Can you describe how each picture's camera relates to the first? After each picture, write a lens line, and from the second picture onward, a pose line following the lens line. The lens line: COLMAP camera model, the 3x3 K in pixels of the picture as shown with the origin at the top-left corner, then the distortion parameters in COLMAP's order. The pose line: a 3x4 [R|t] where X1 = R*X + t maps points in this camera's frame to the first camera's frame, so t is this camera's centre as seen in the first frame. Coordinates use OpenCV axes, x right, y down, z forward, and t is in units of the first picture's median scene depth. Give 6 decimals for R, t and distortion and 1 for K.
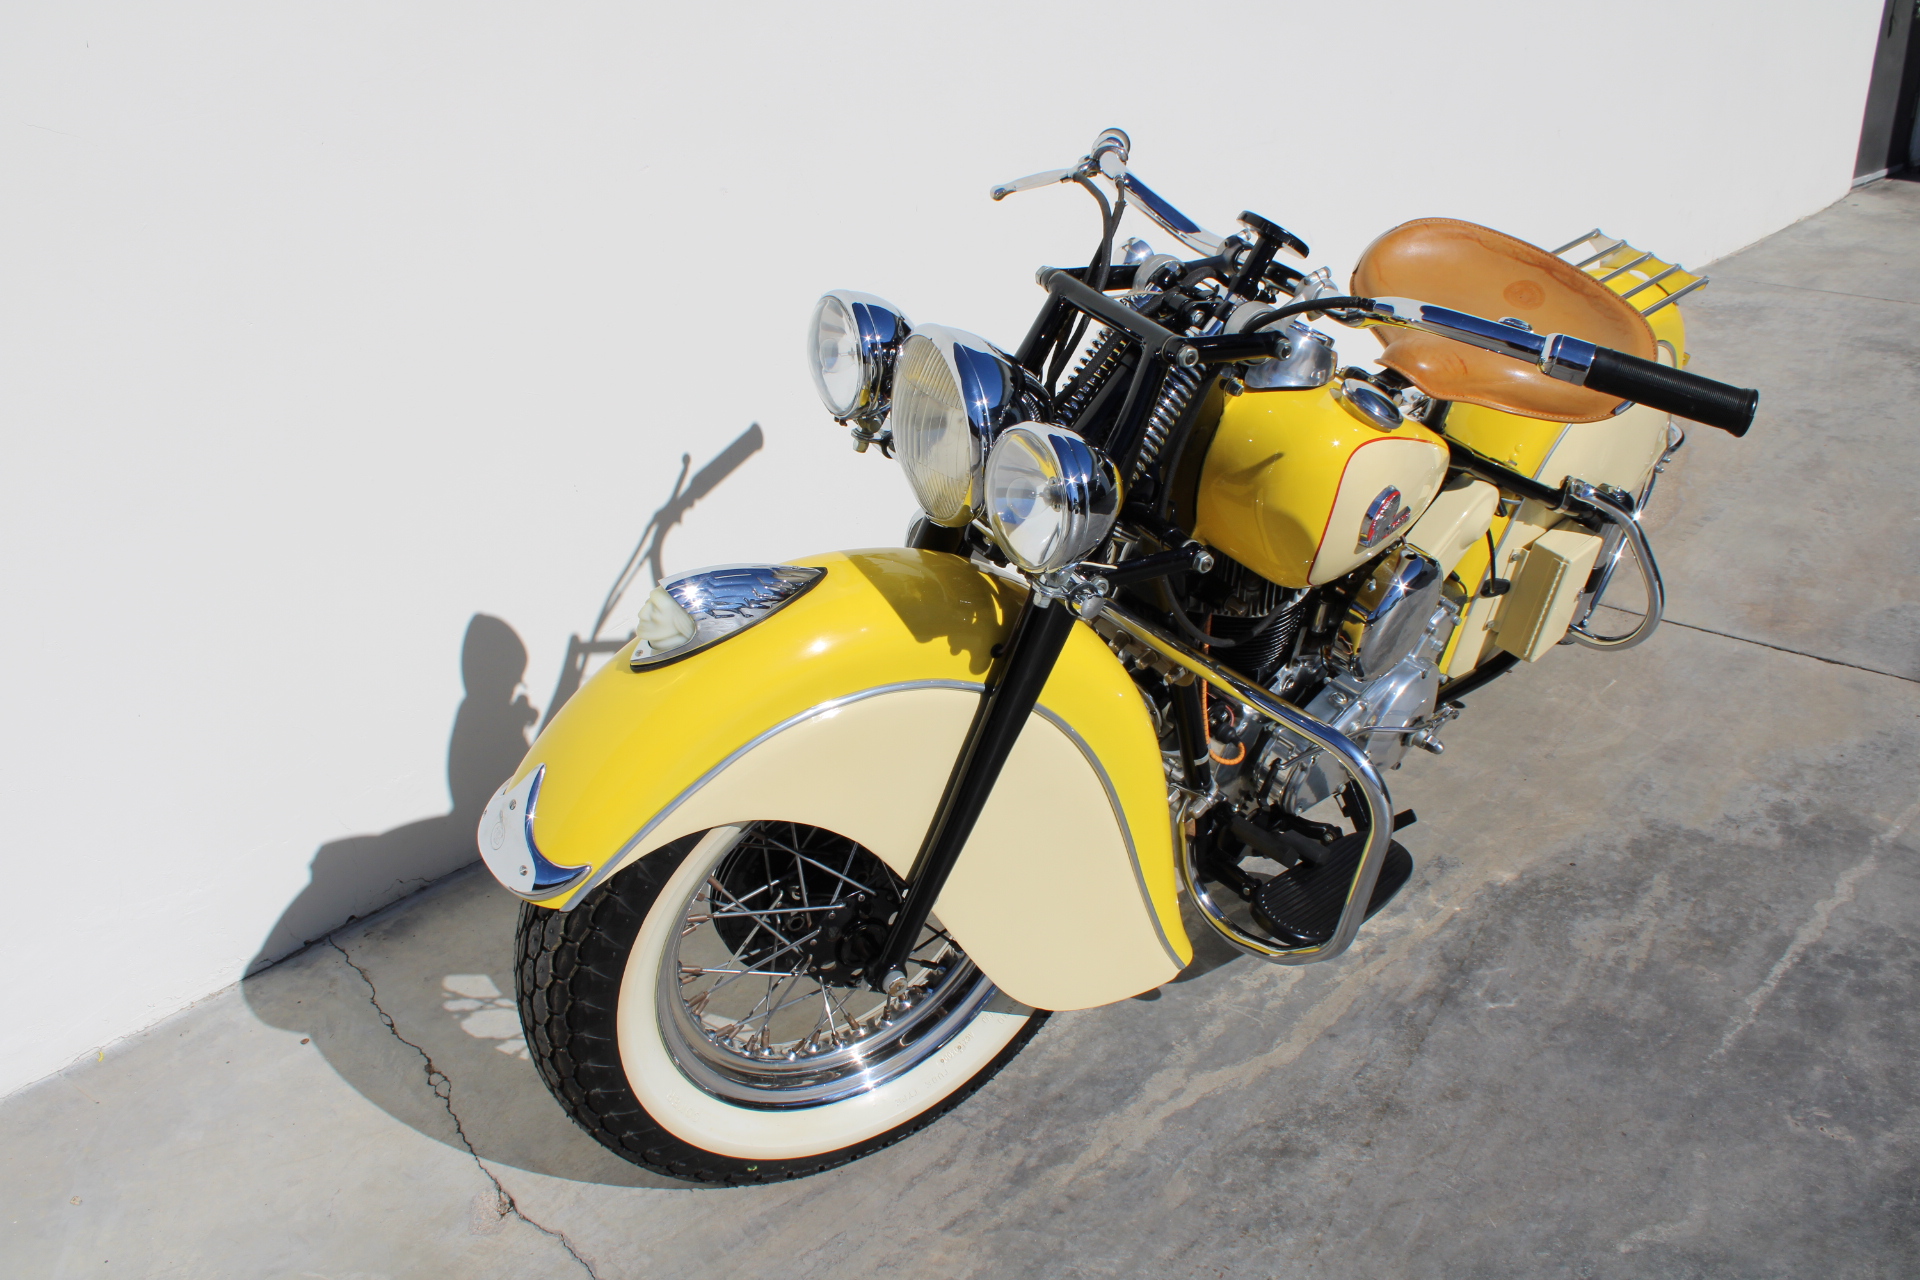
lens RADIAL K [[1690.4, 0, 955.1], [0, 1690.4, 612.9], [0, 0, 1]] dist [-0.142738, 0.125198]
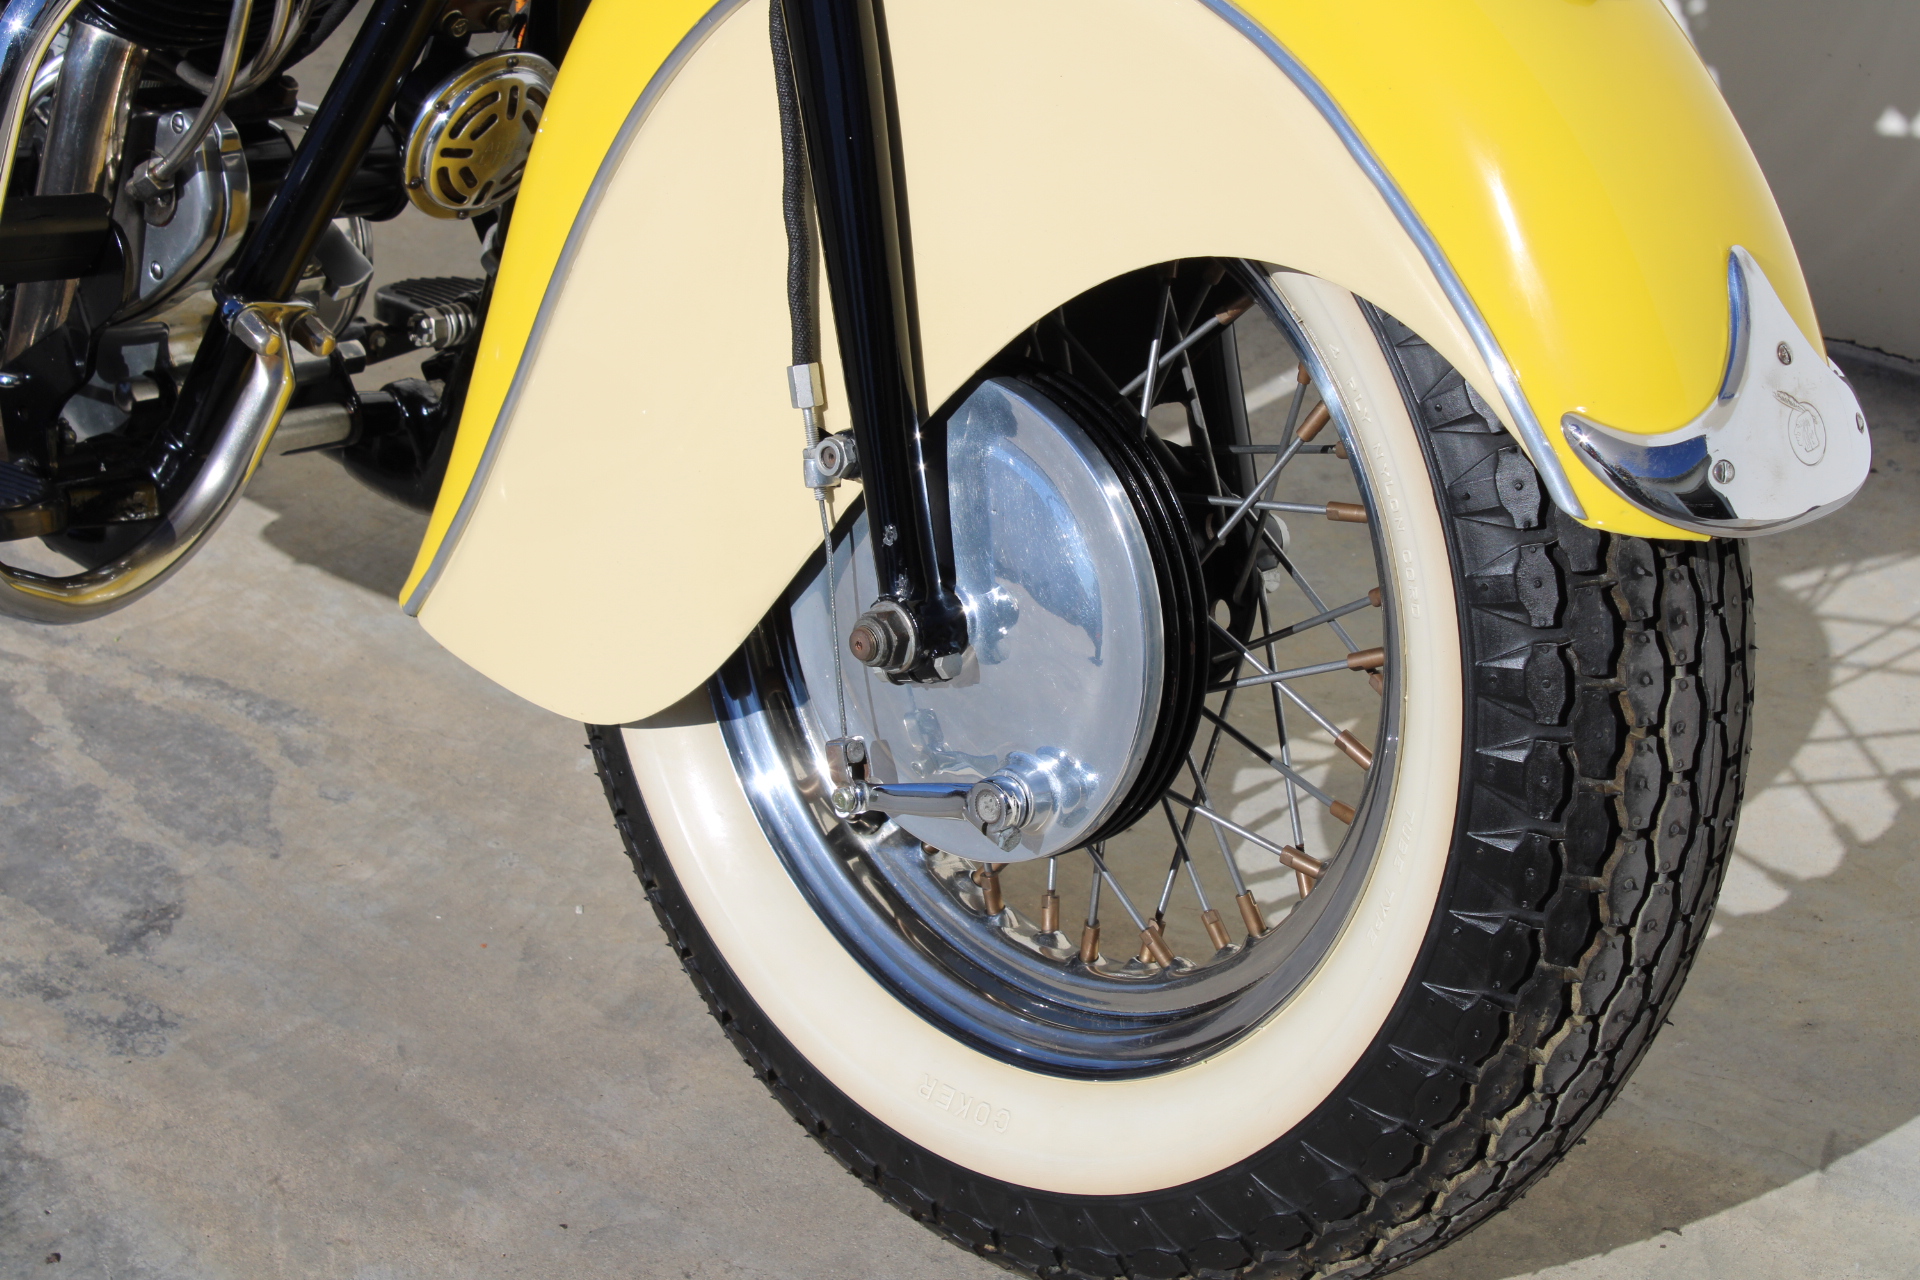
lens RADIAL K [[4055.4, 0, 929.2], [0, 4055.4, 637.4], [0, 0, 1]] dist [0.051138, 0.000000]
pose [[0.061294, 0.571037, -0.818633, 1.149418], [-0.338691, 0.783411, 0.521109, -0.518126], [0.938899, 0.245323, 0.241424, 1.070161]]
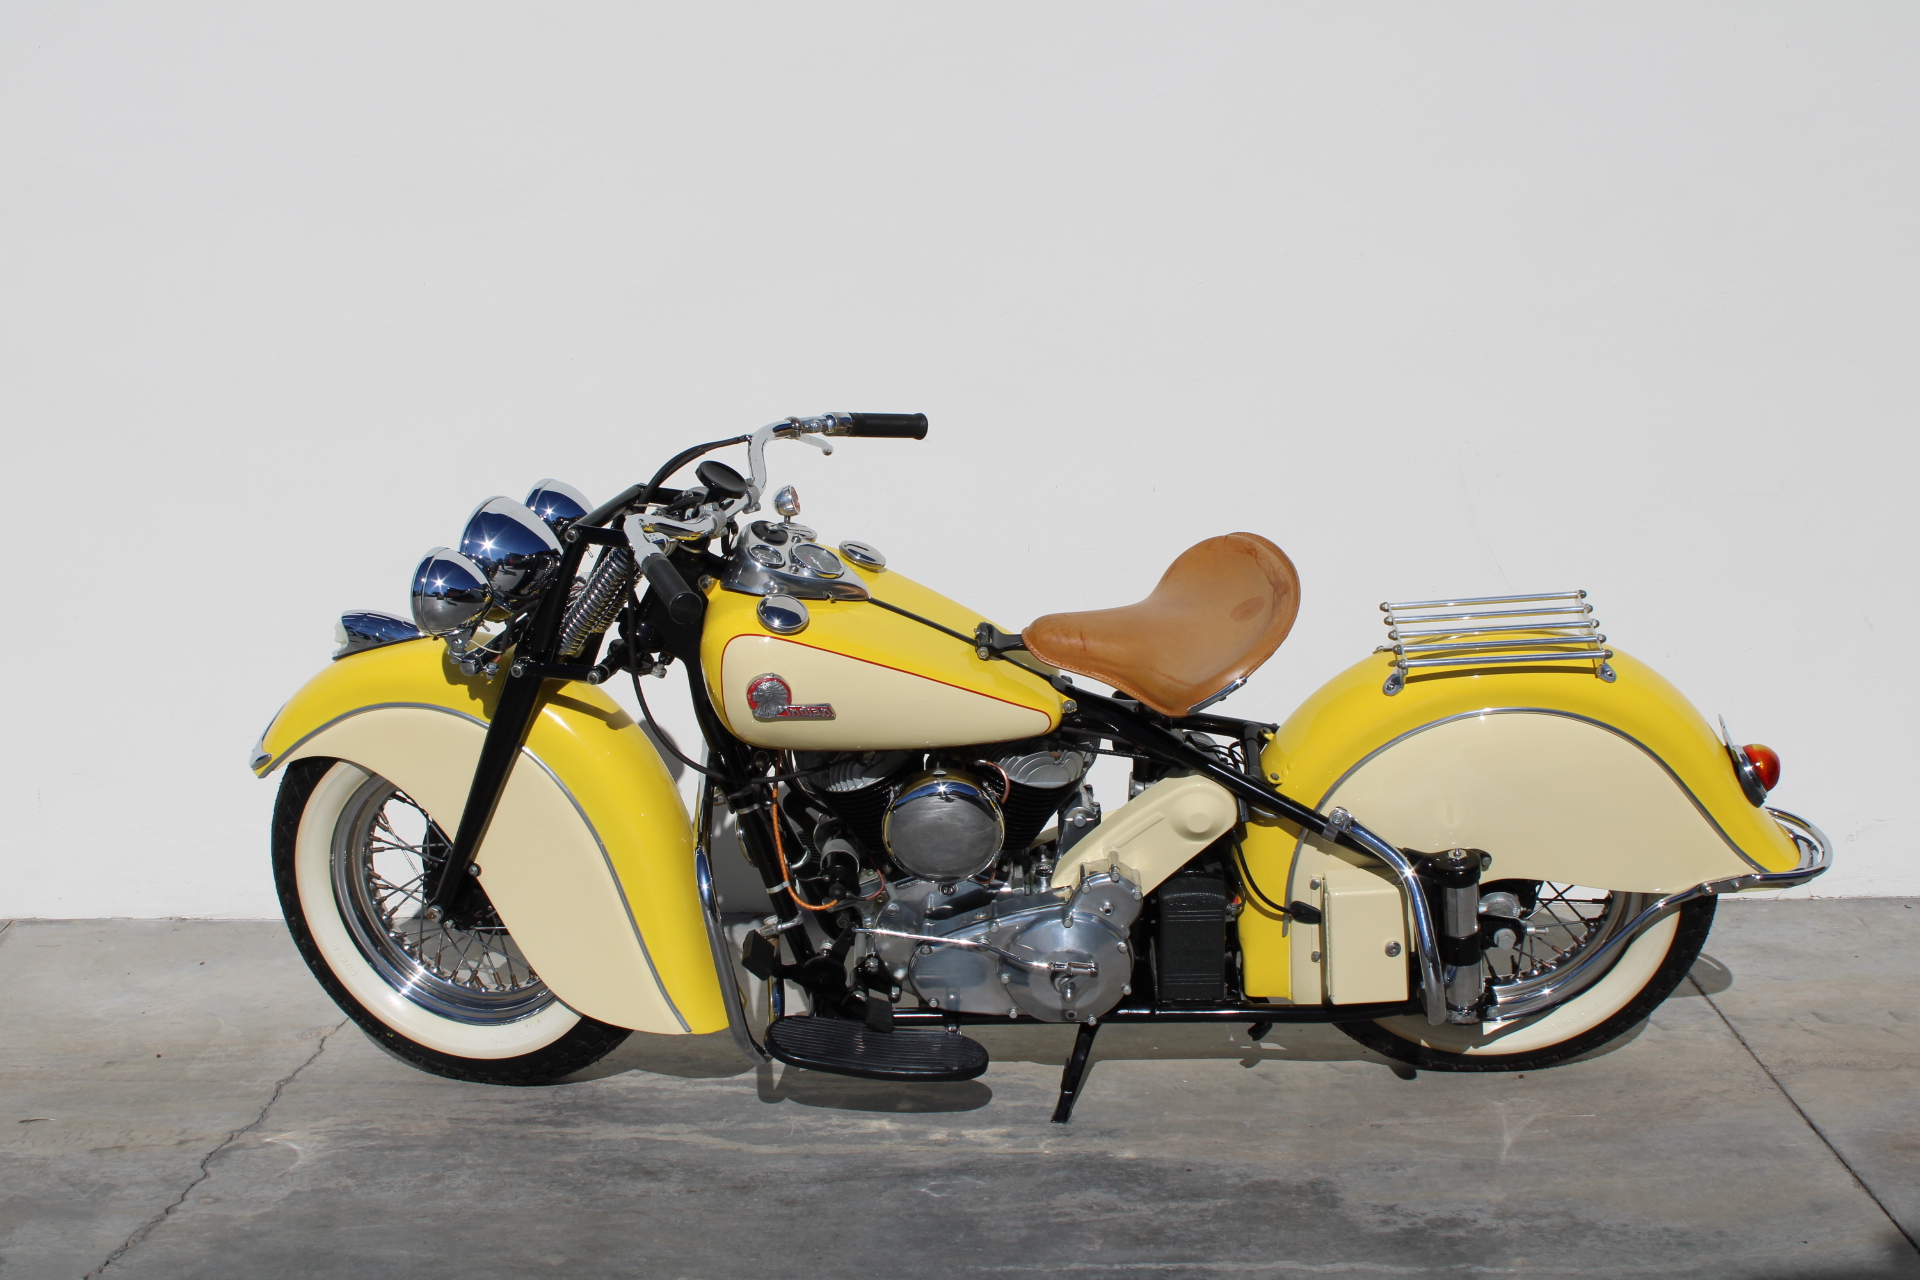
lens RADIAL K [[2593.6, 0, 942.2], [0, 2593.6, 647.3], [0, 0, 1]] dist [-0.038063, 0.000000]
pose [[0.656090, 0.173283, -0.734520, 1.558309], [-0.305890, 0.950809, -0.048919, -0.028745], [0.689911, 0.256777, 0.676822, -0.266895]]
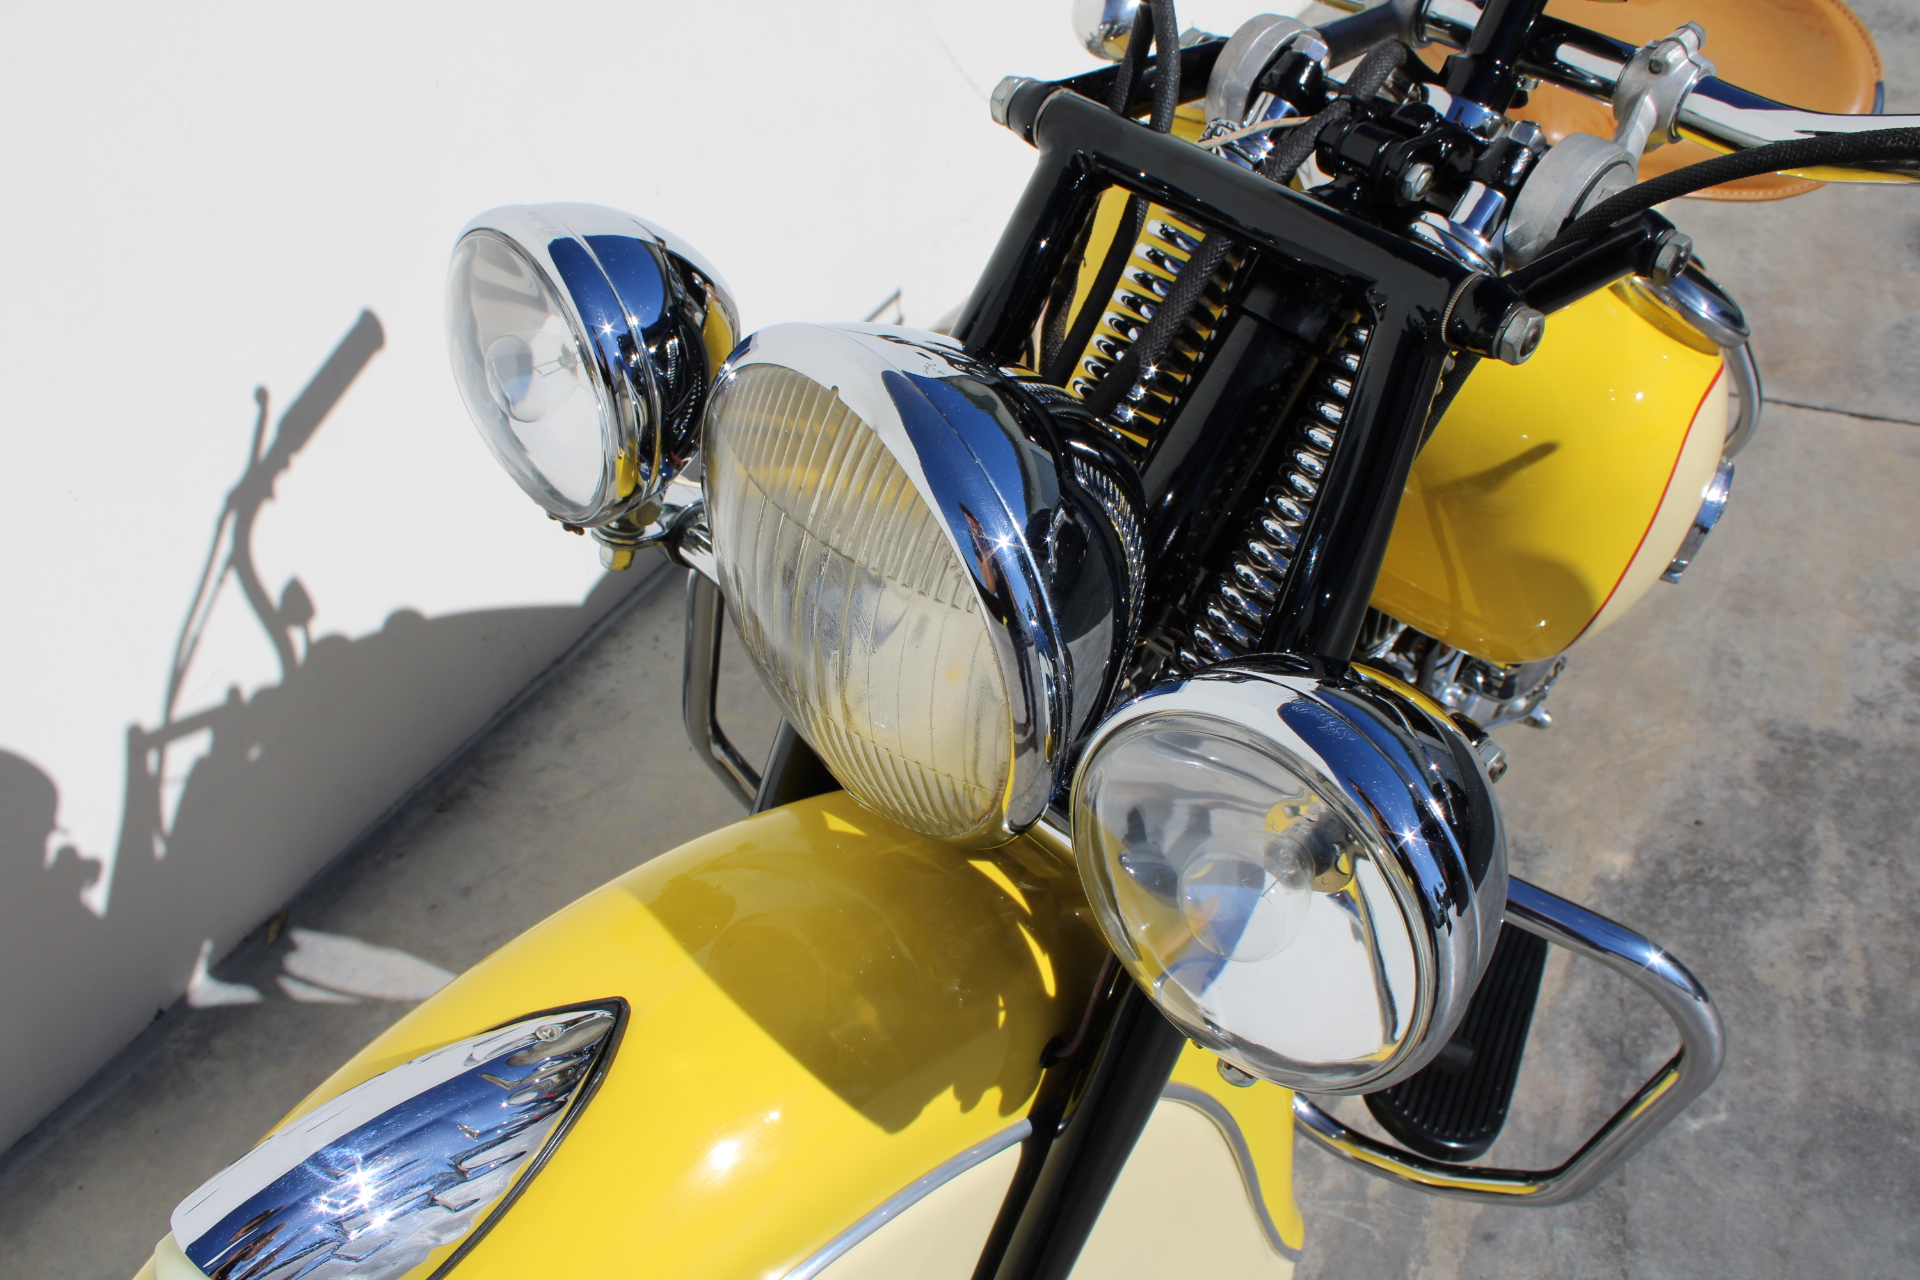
lens RADIAL K [[1650.5, 0, 945.3], [0, 1650.5, 626.7], [0, 0, 1]] dist [-0.101176, 0.055593]
pose [[0.972499, -0.165876, 0.163497, -0.038925], [0.128919, 0.968008, 0.215267, -0.132691], [-0.193974, -0.188269, 0.962772, 0.481455]]
